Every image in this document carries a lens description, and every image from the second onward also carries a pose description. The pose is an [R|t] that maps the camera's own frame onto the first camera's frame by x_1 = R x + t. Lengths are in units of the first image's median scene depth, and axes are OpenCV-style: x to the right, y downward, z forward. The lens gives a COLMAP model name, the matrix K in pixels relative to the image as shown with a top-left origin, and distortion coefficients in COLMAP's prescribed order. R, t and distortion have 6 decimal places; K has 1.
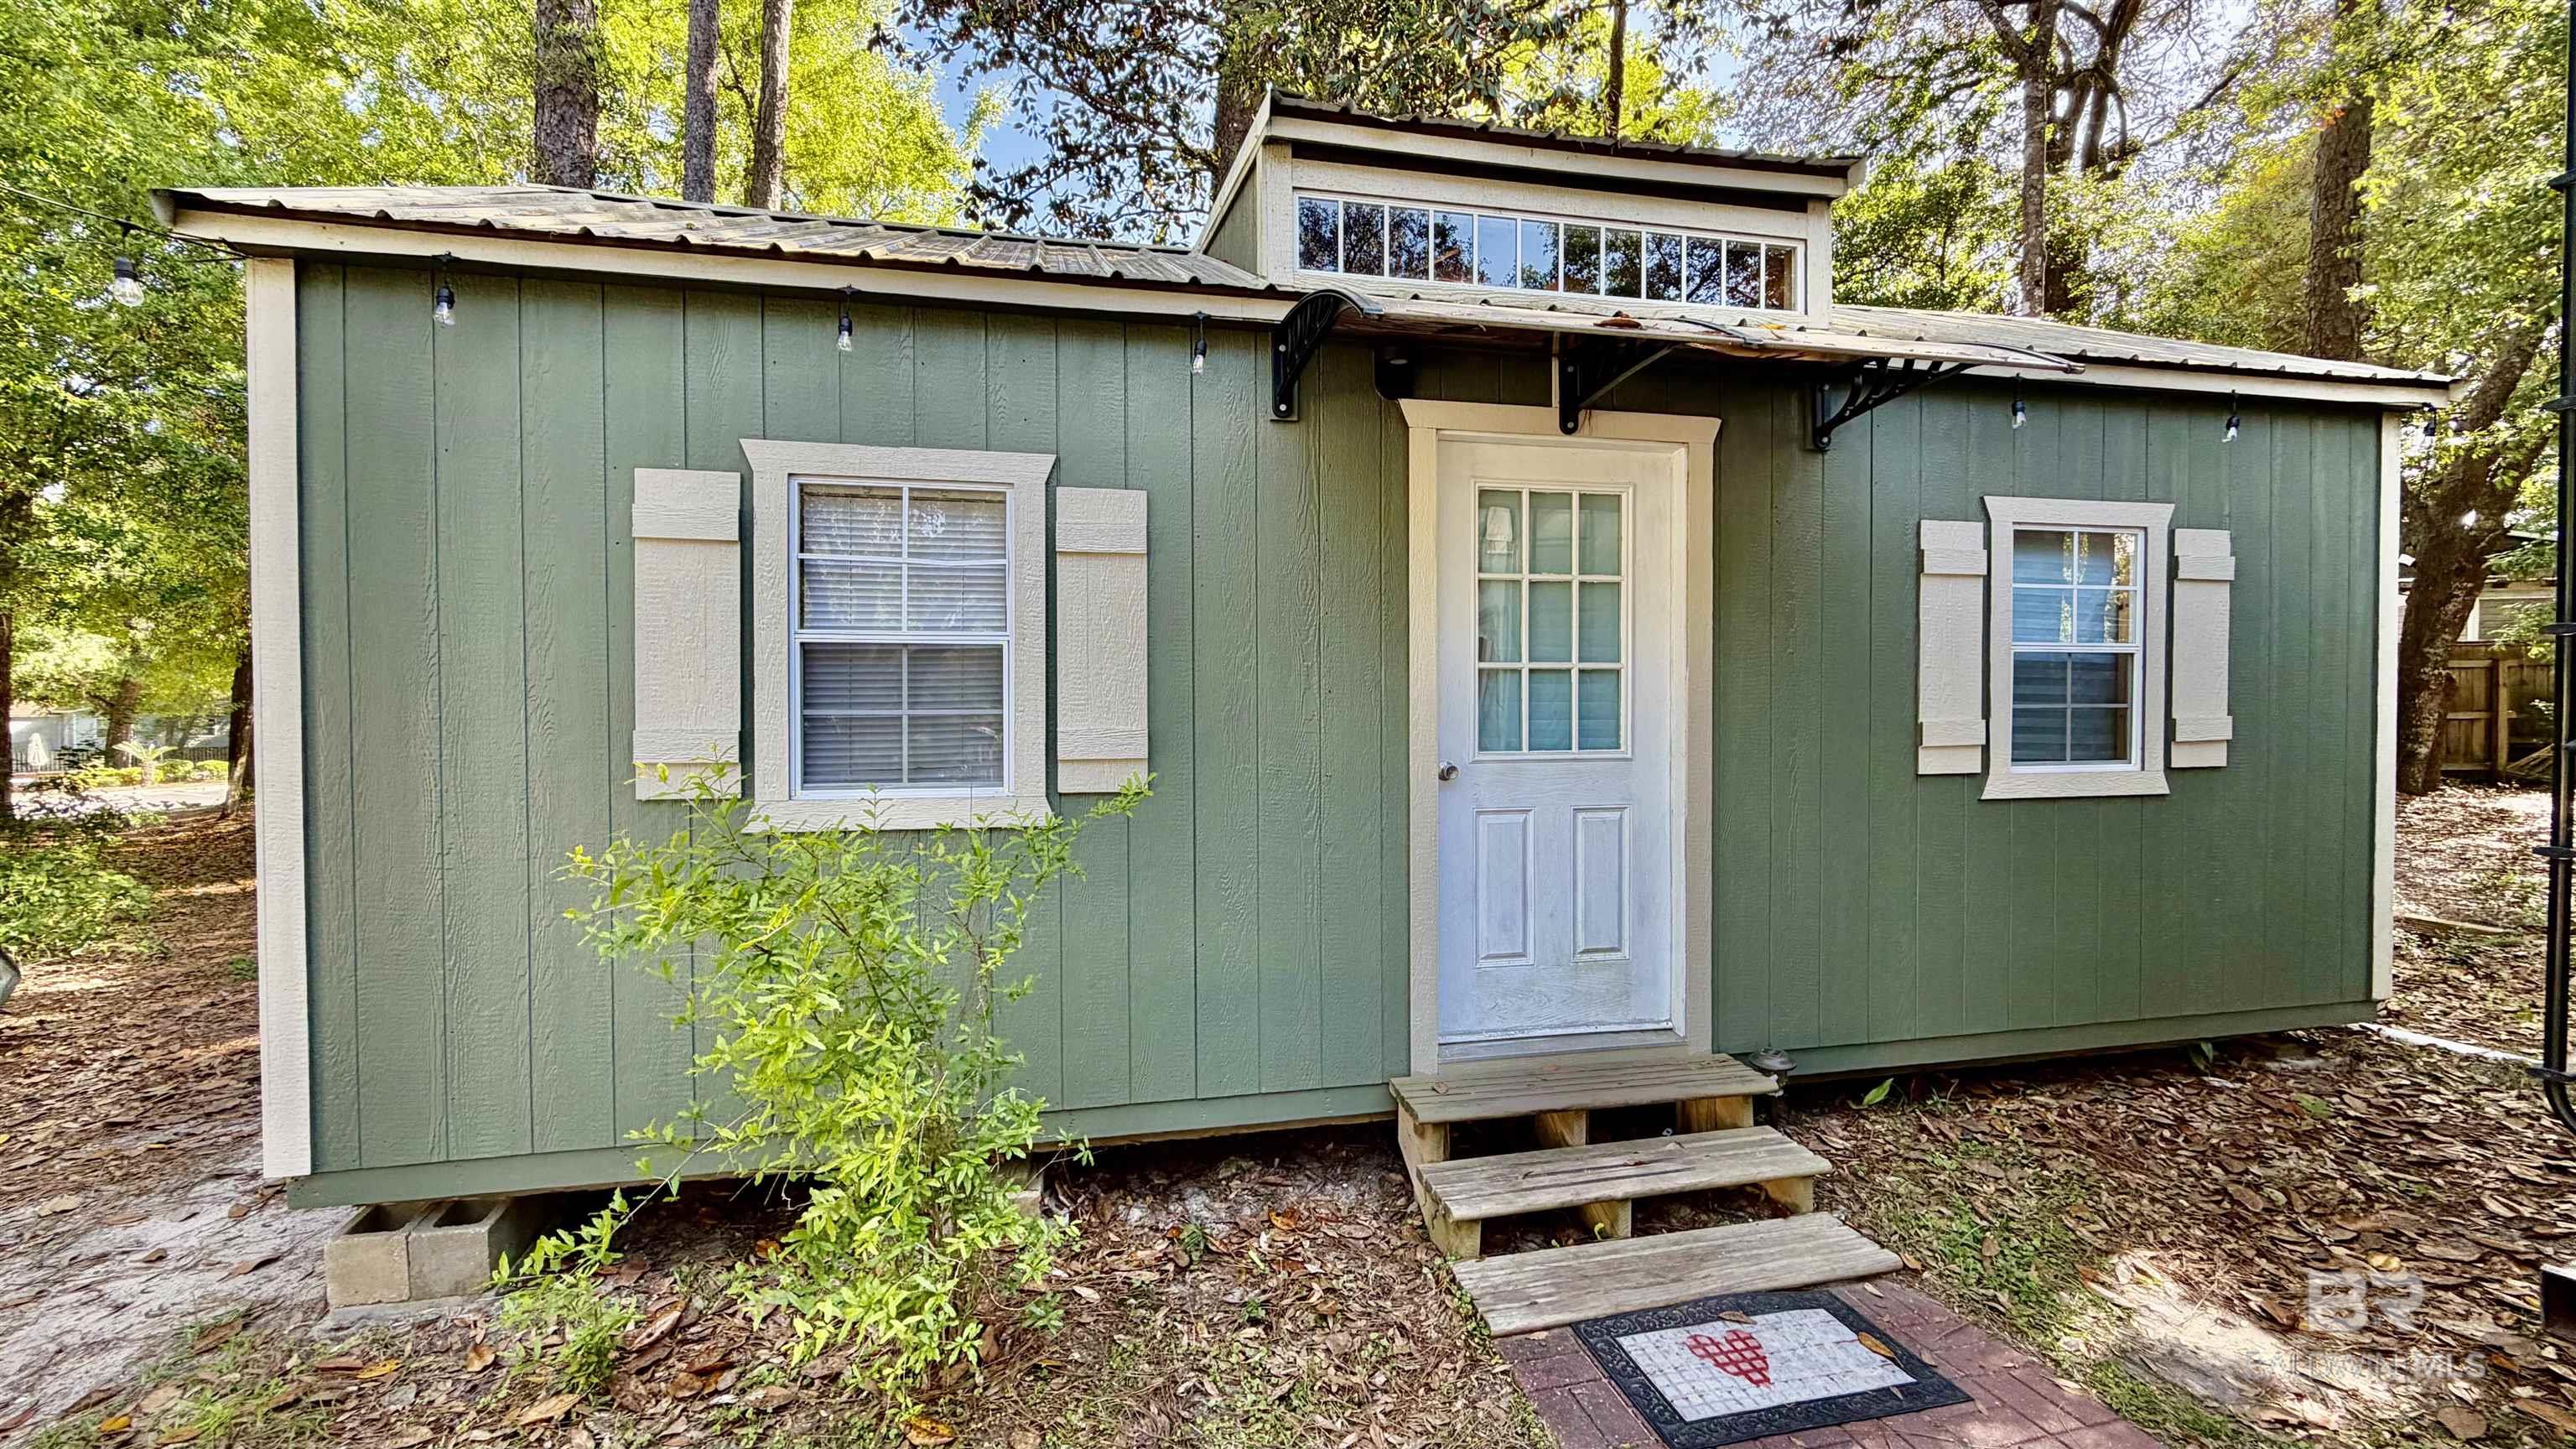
lens RADIAL K [[1036.0, 0, 1290.3], [0, 1036.0, 730.6], [0, 0, 1]] dist [-0.000580, -0.000061]
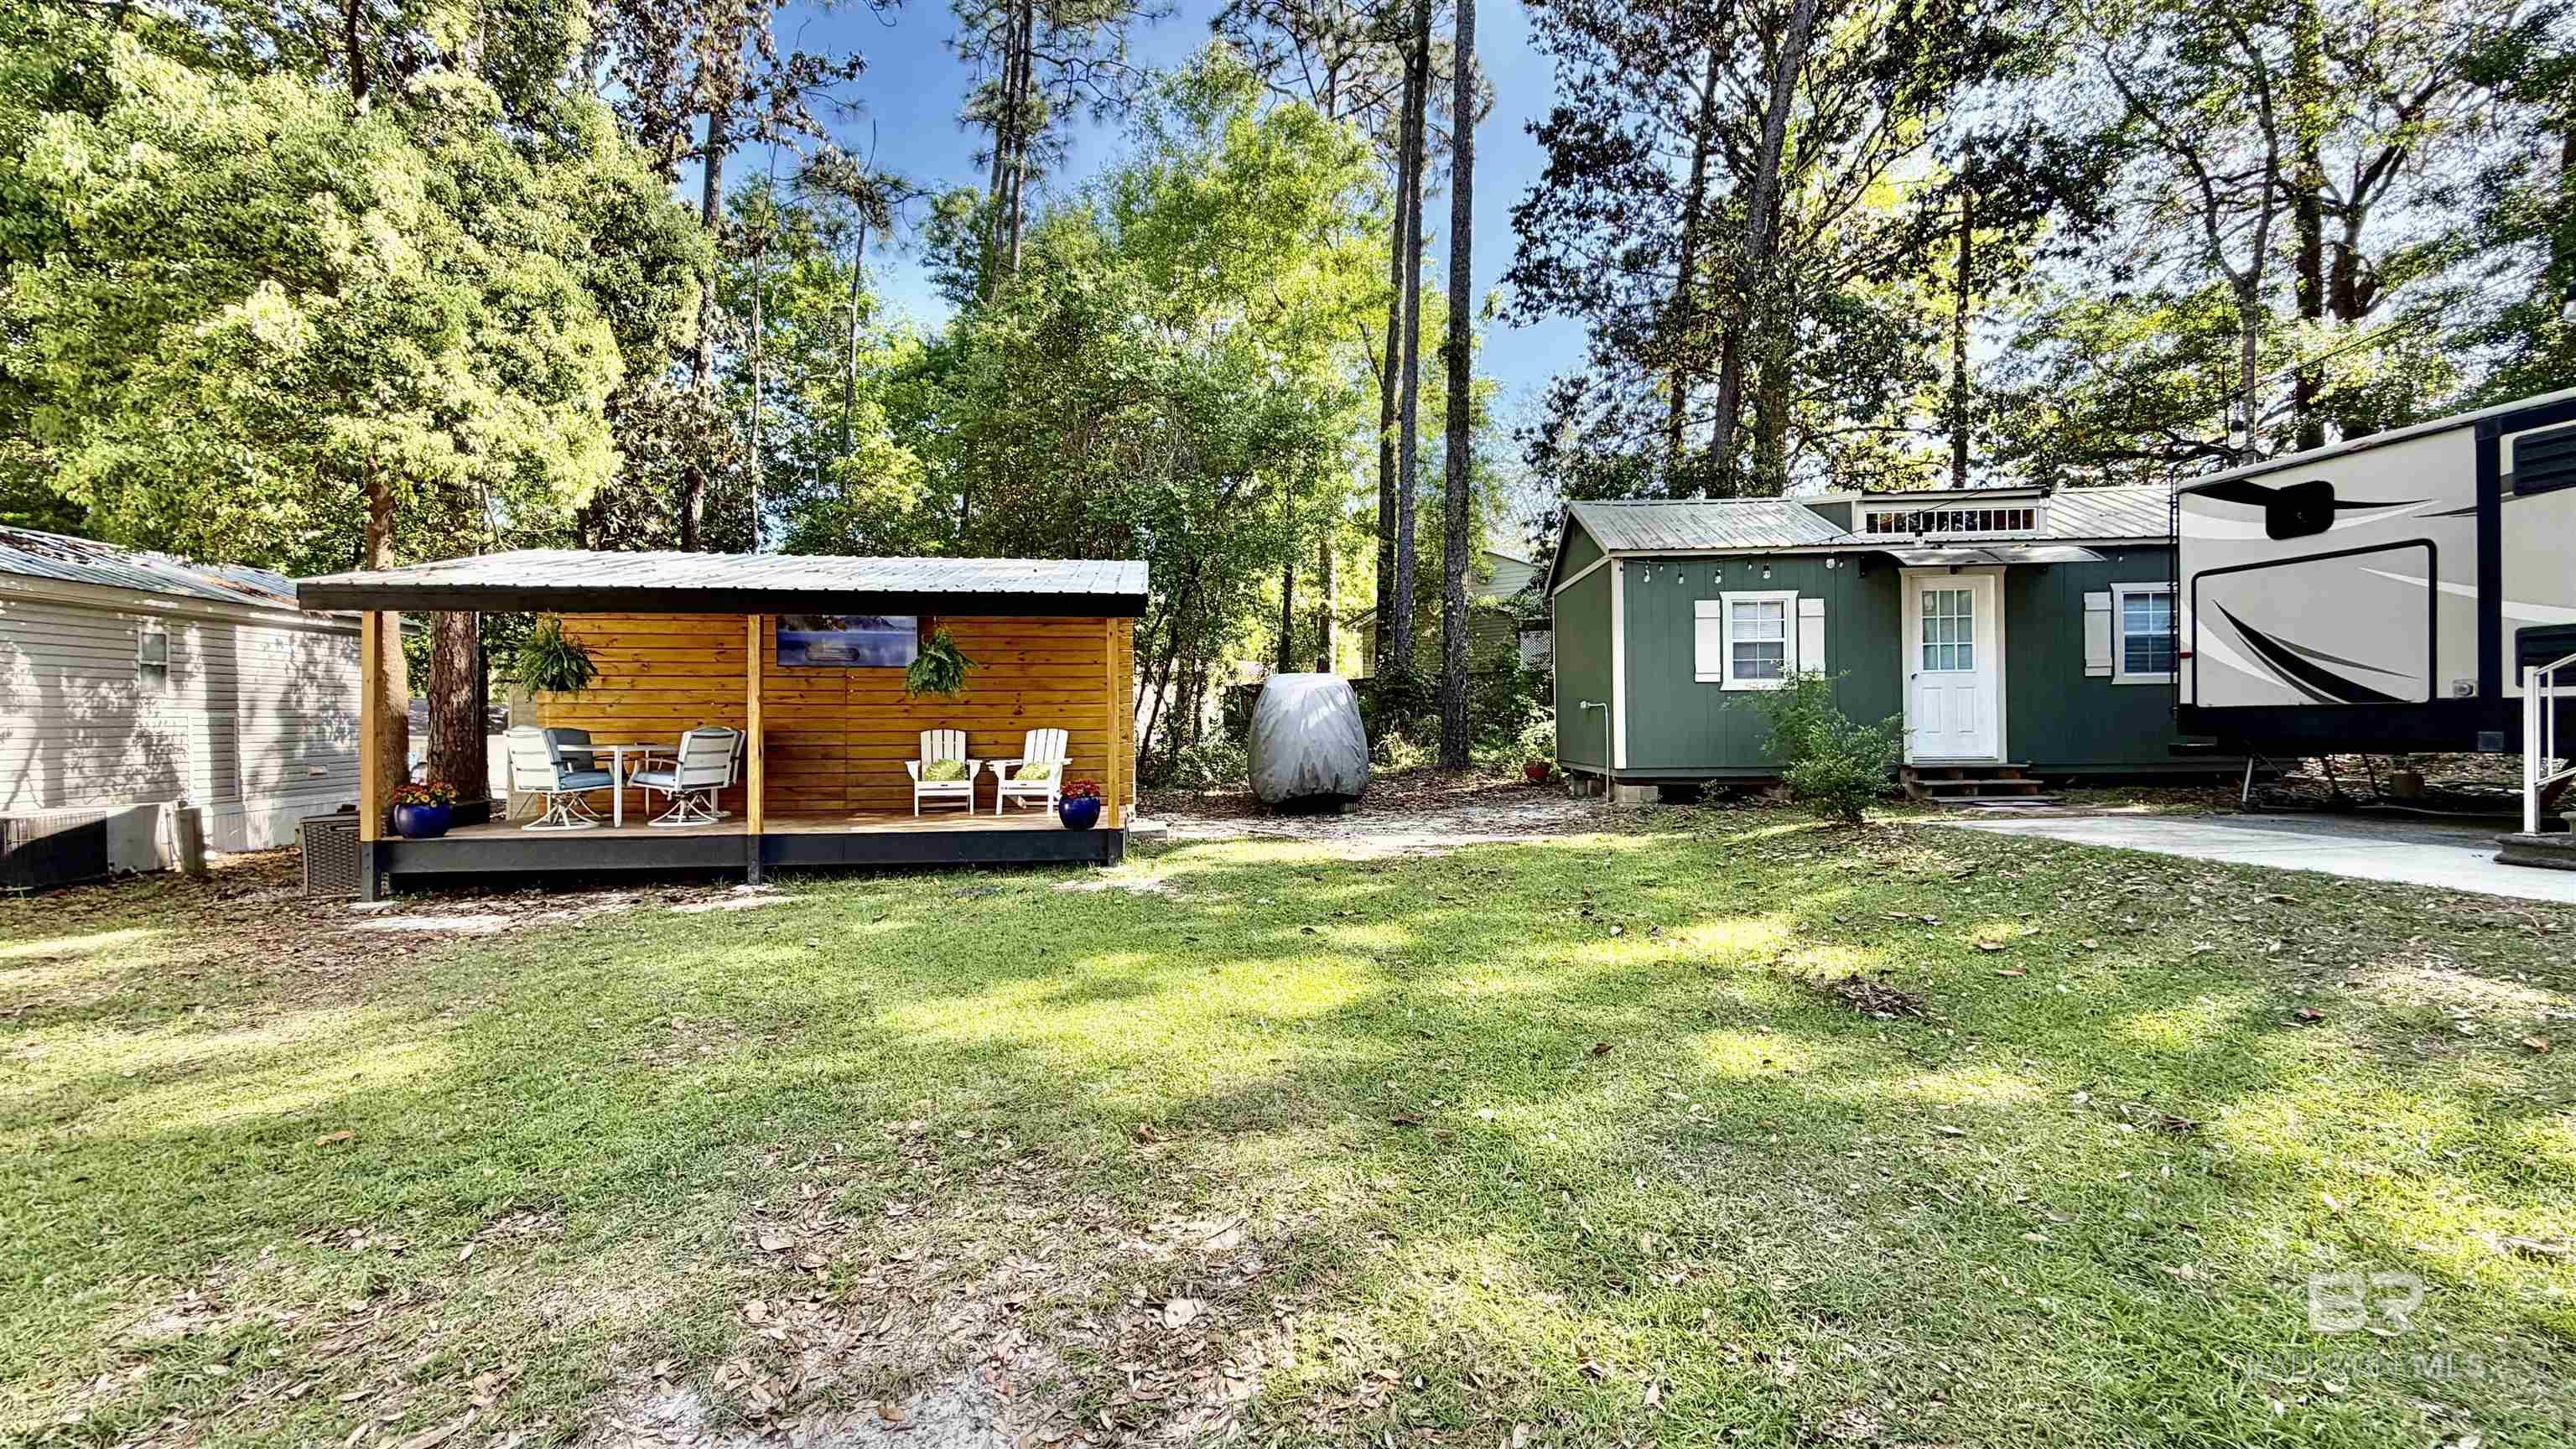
lens RADIAL K [[1036.0, 0, 1286.6], [0, 1036.0, 736.1], [0, 0, 1]] dist [-0.000580, -0.000061]
pose [[0.959333, -0.006529, -0.282201, -0.824230], [0.003454, 0.999929, -0.011393, 0.256085], [0.282256, 0.009954, 0.959288, -2.702624]]
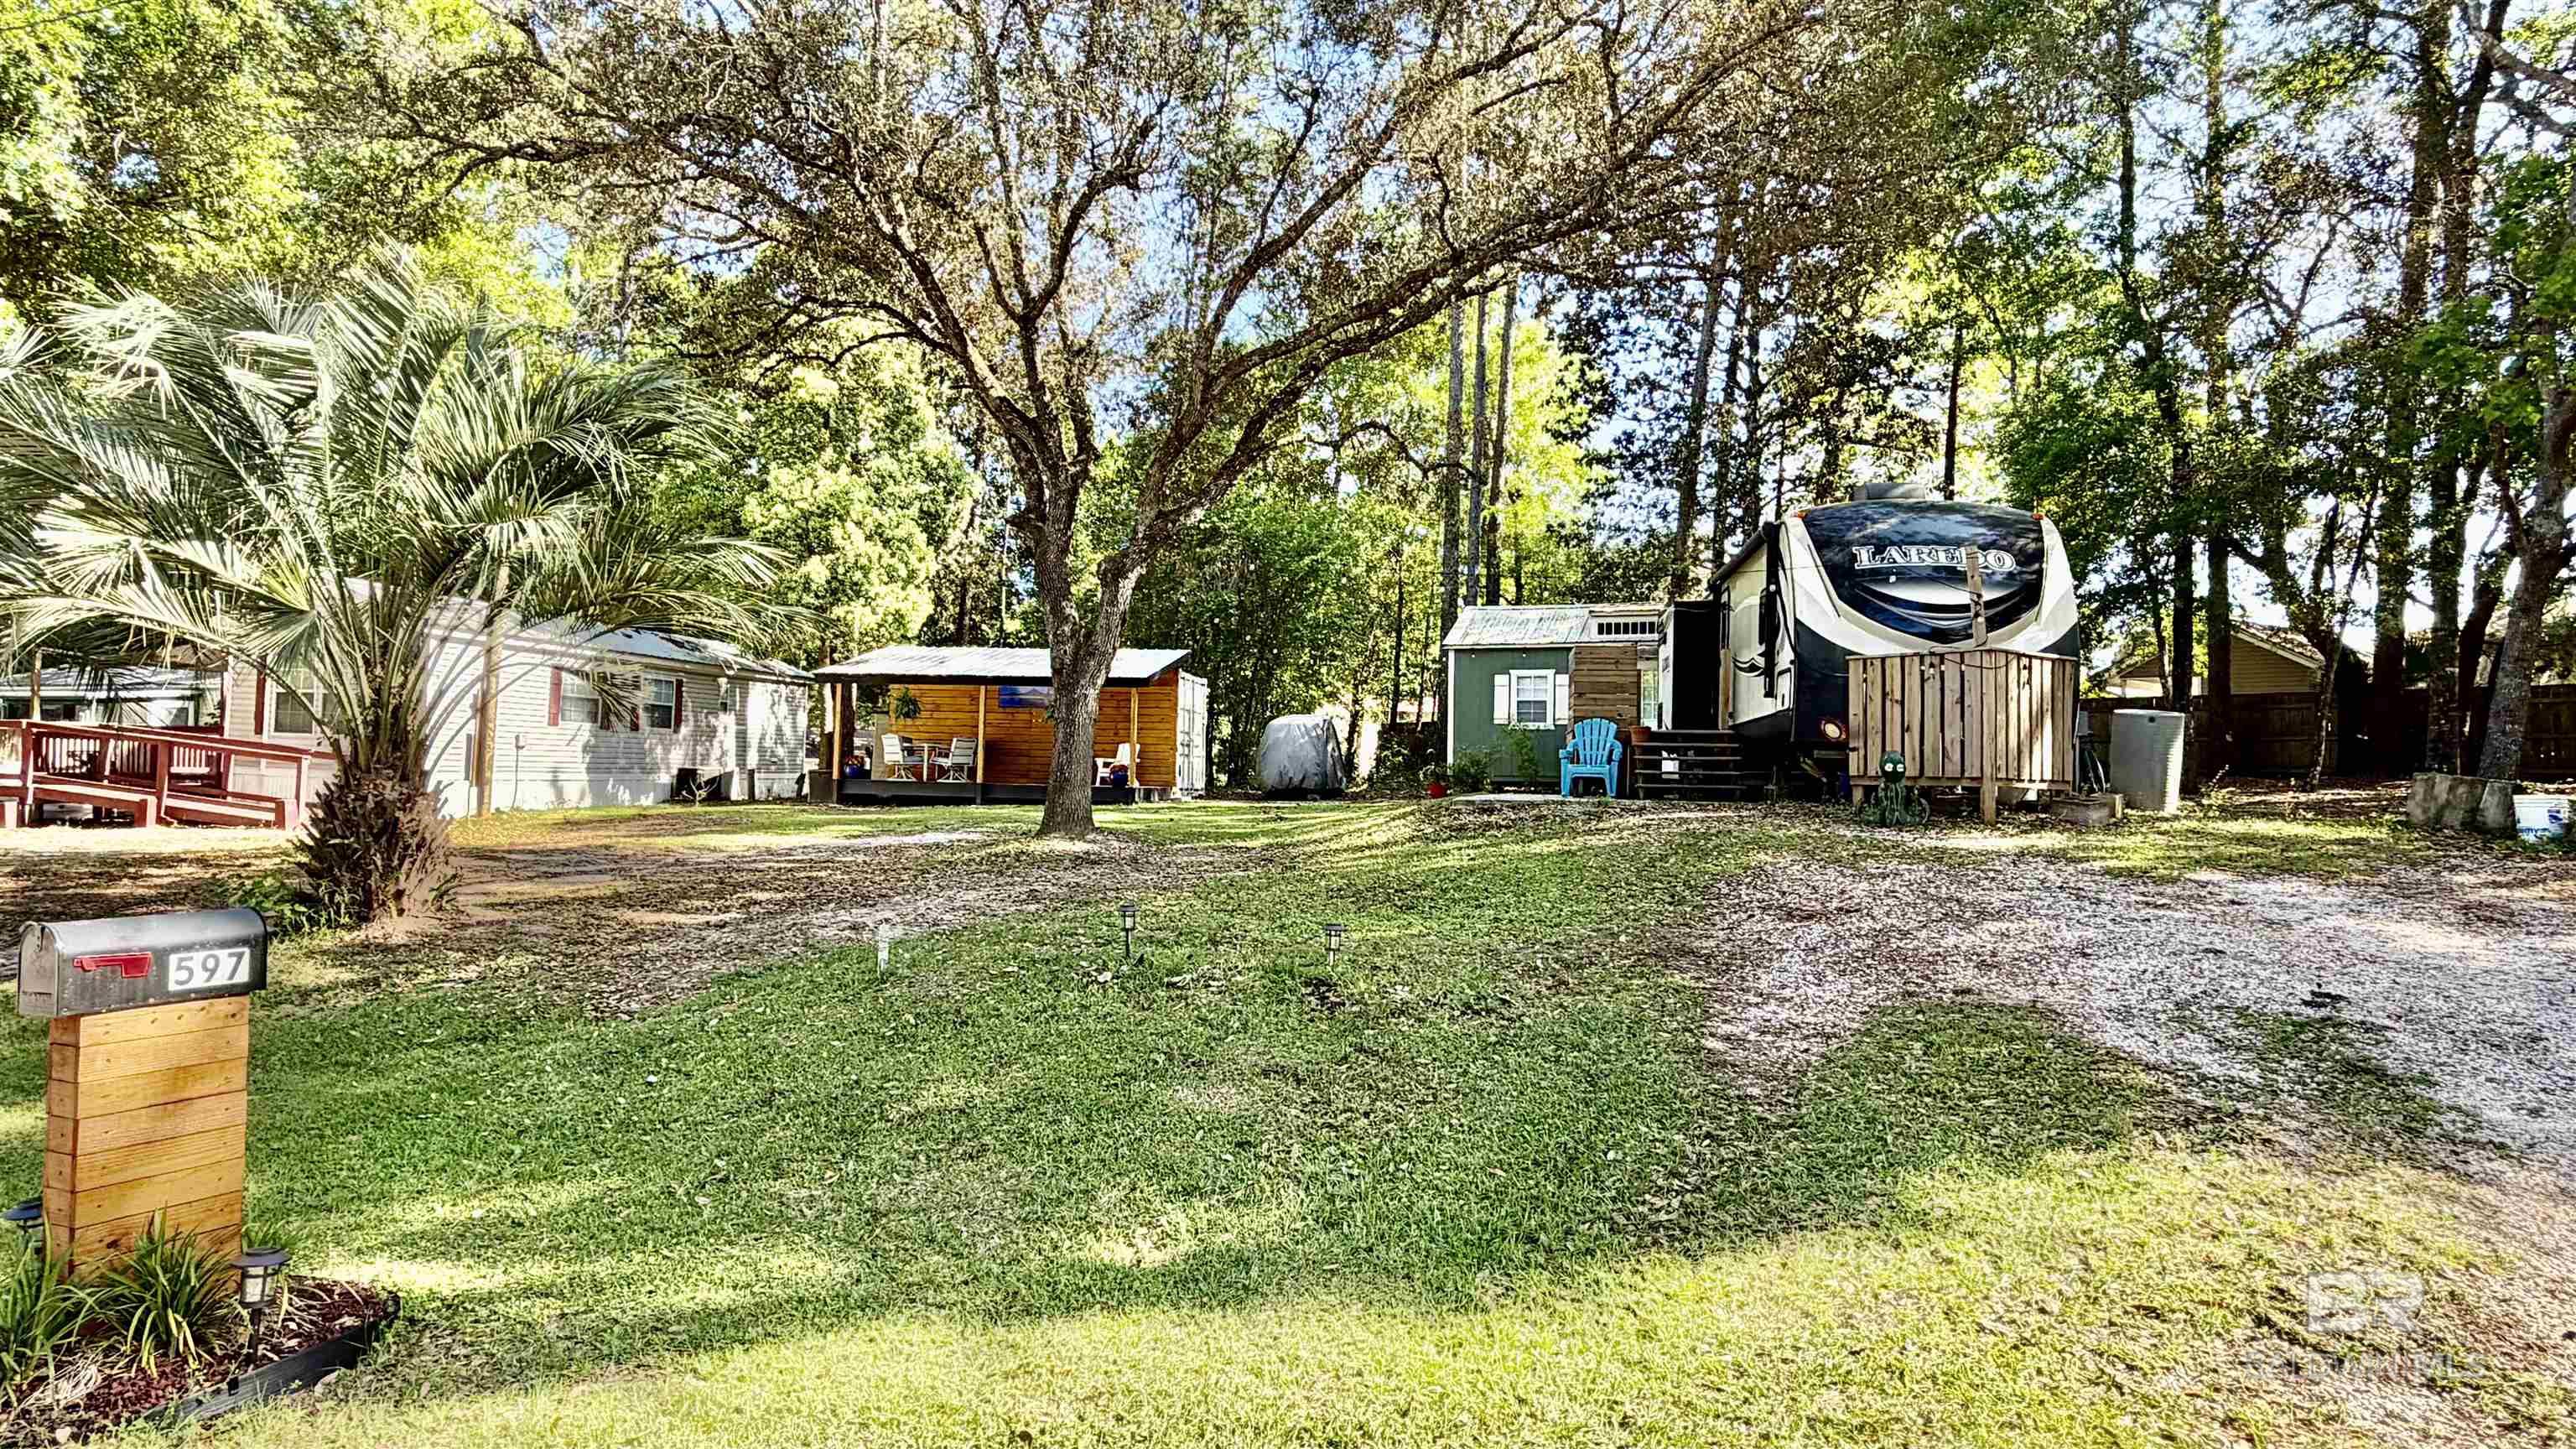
lens RADIAL K [[1442.8, 0, 1274.2], [0, 1442.8, 721.7], [0, 0, 1]] dist [0.001522, 0.000079]
pose [[0.829795, -0.000418, -0.558068, 2.768280], [-0.031869, 0.998332, -0.048133, 0.442928], [0.557158, 0.057726, 0.828398, -6.122799]]
